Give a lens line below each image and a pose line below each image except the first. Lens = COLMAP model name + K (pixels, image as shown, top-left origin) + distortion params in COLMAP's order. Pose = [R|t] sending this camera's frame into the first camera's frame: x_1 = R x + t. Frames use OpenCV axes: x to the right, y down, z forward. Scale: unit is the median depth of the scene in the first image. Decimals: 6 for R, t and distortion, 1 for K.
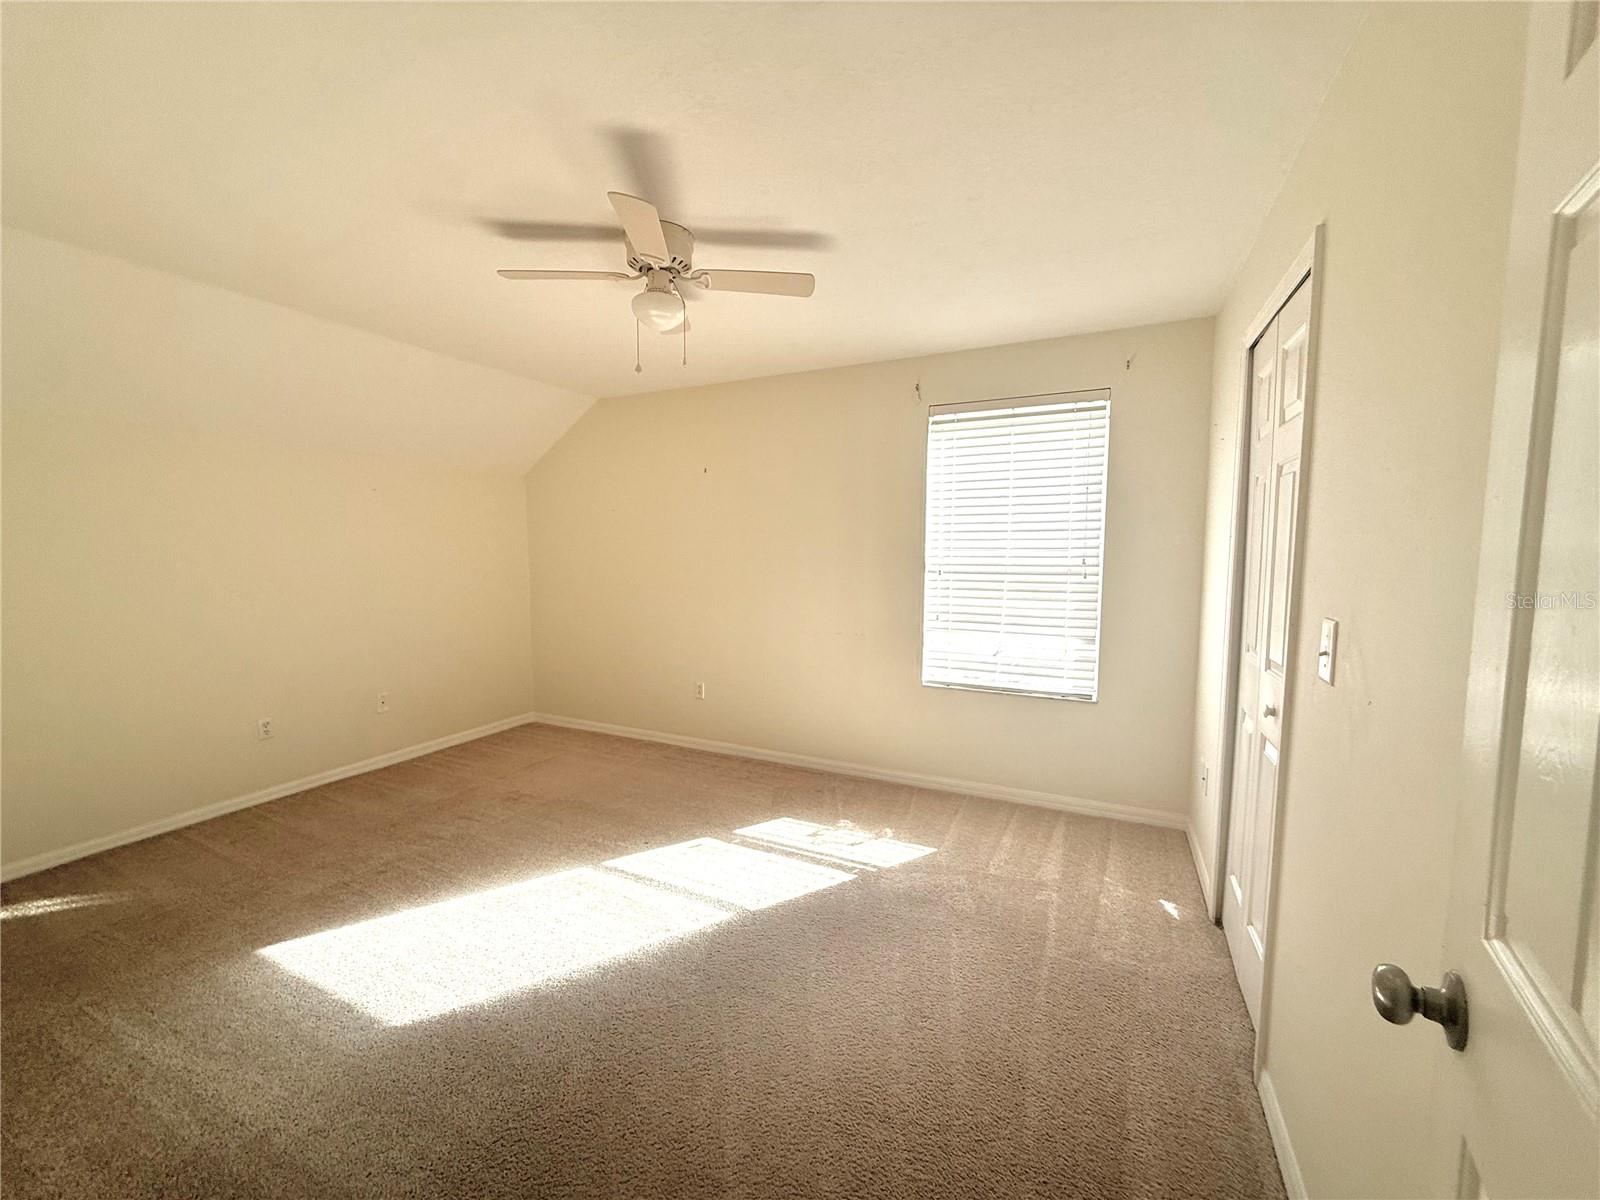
lens RADIAL K [[631.0, 0, 800.0], [0, 631.0, 600.0], [0, 0, 1]] dist [0.001384, -0.000153]
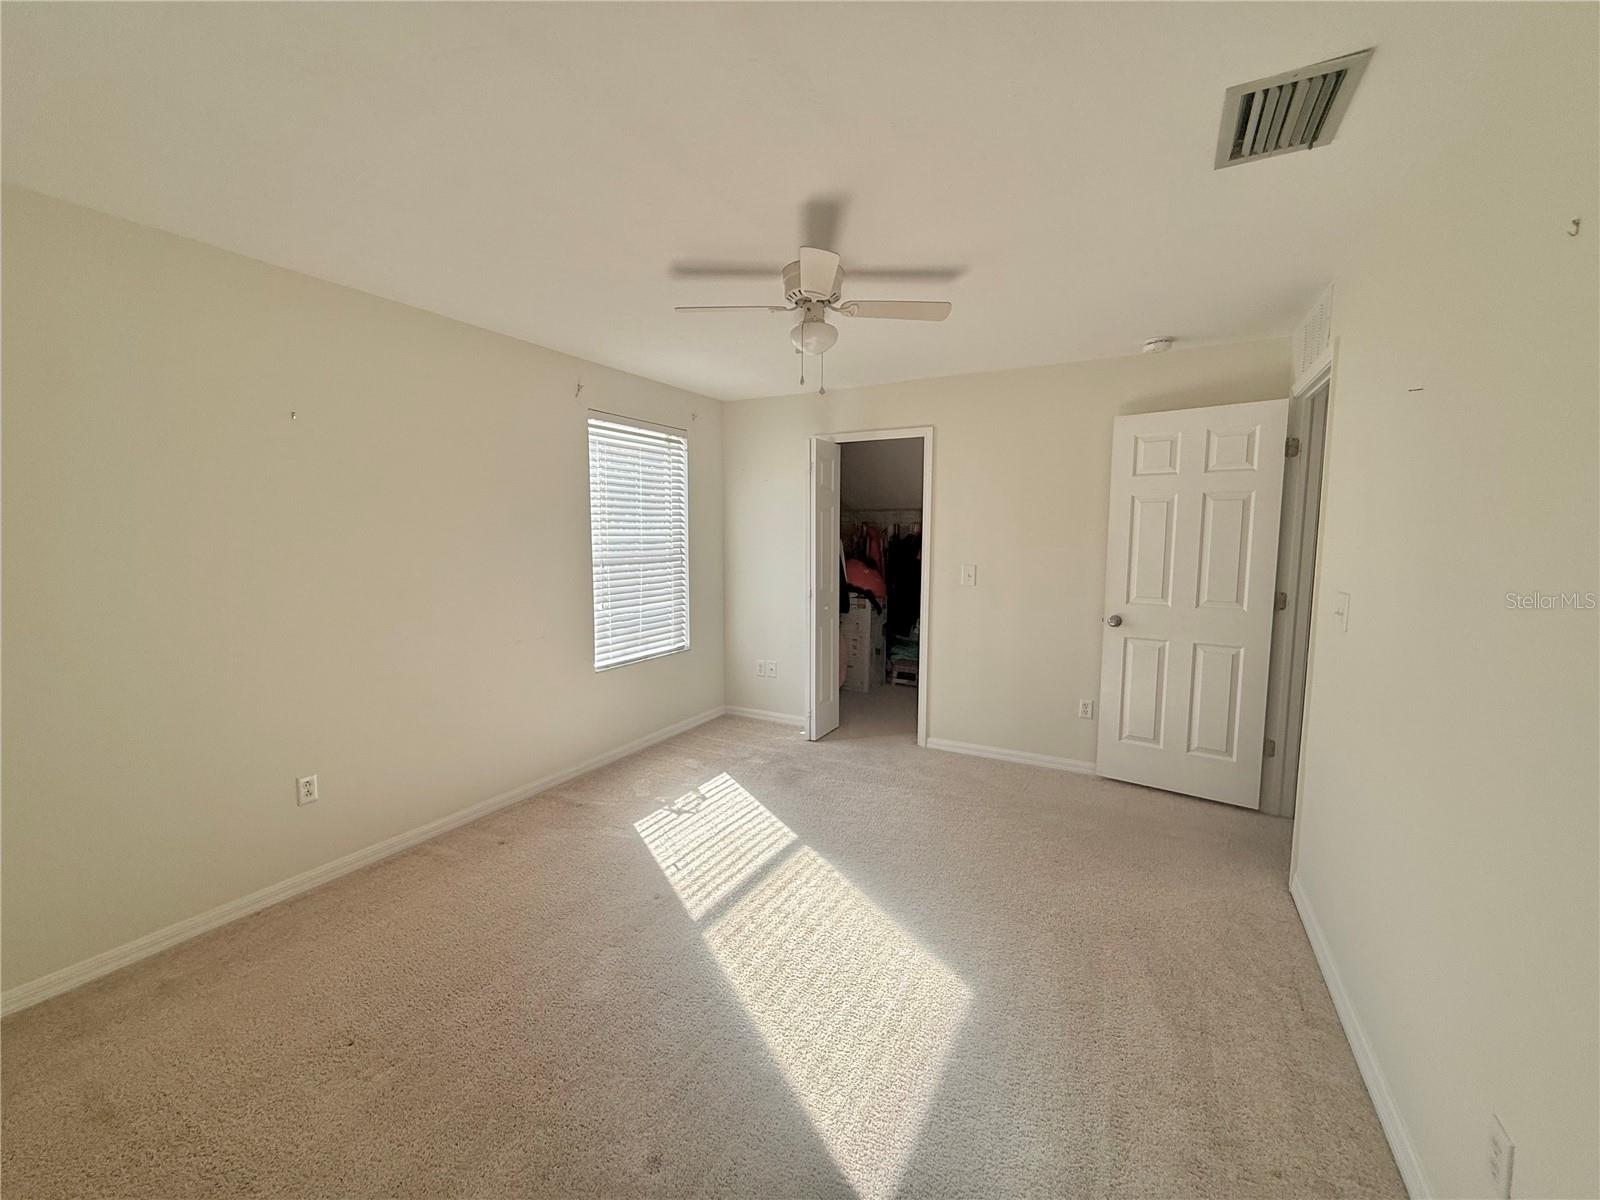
lens RADIAL K [[653.9, 0, 800.0], [0, 653.9, 600.0], [0, 0, 1]] dist [0.000731, -0.000006]
pose [[0.042375, -0.107590, 0.993292, -0.982847], [0.072320, 0.991907, 0.104354, -0.085952], [-0.996481, 0.067413, 0.049813, 0.670603]]
